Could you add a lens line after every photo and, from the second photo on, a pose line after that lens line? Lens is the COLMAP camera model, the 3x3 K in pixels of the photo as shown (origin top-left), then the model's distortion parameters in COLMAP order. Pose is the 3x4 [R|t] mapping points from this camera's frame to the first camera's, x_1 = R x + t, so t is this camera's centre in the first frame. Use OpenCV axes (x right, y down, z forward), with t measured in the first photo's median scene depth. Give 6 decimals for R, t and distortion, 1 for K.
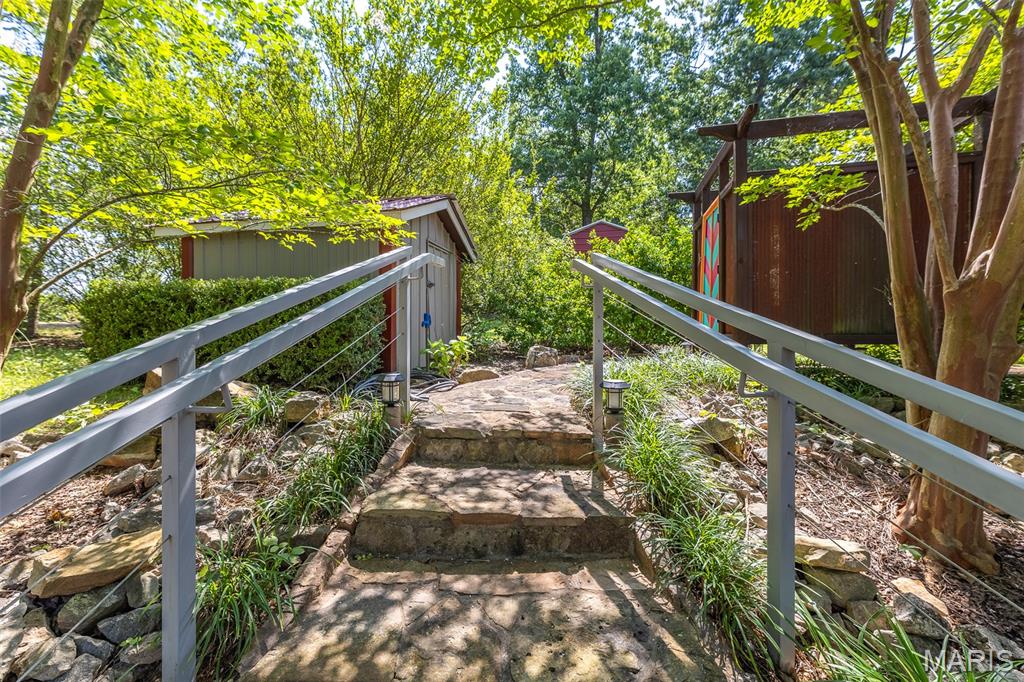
lens RADIAL K [[405.4, 0, 510.4], [0, 405.4, 339.4], [0, 0, 1]] dist [0.003293, -0.000031]
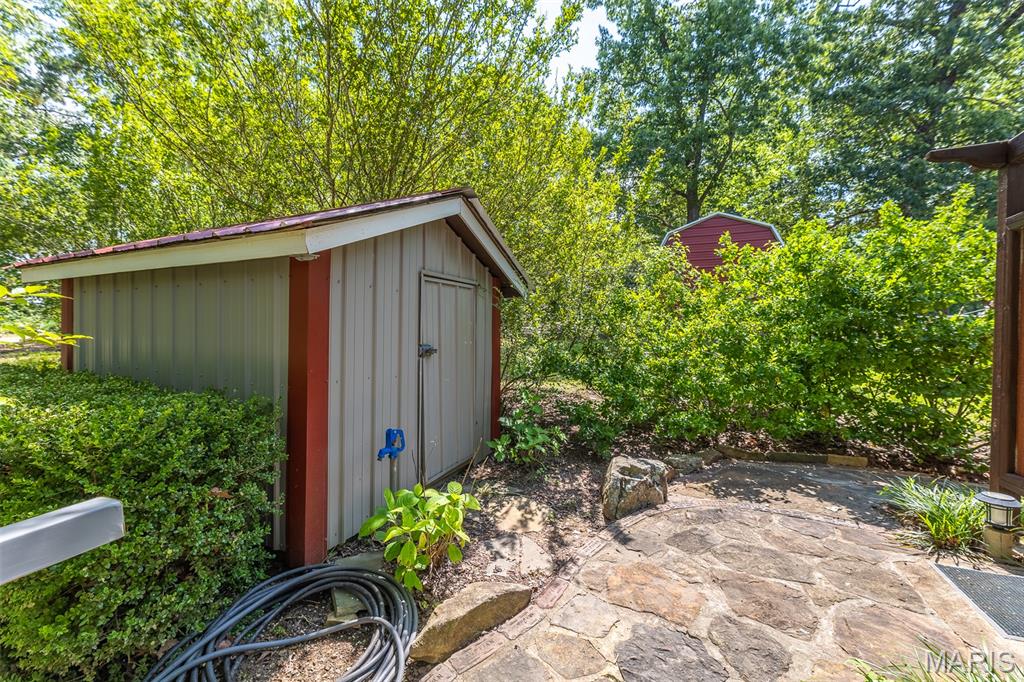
lens RADIAL K [[392.2, 0, 510.0], [0, 392.2, 327.3], [0, 0, 1]] dist [0.006704, -0.000030]
pose [[0.973526, 0.011190, -0.228301, 0.010233], [-0.014131, 0.999837, -0.011252, -0.046541], [0.228137, 0.014180, 0.973526, 0.142303]]
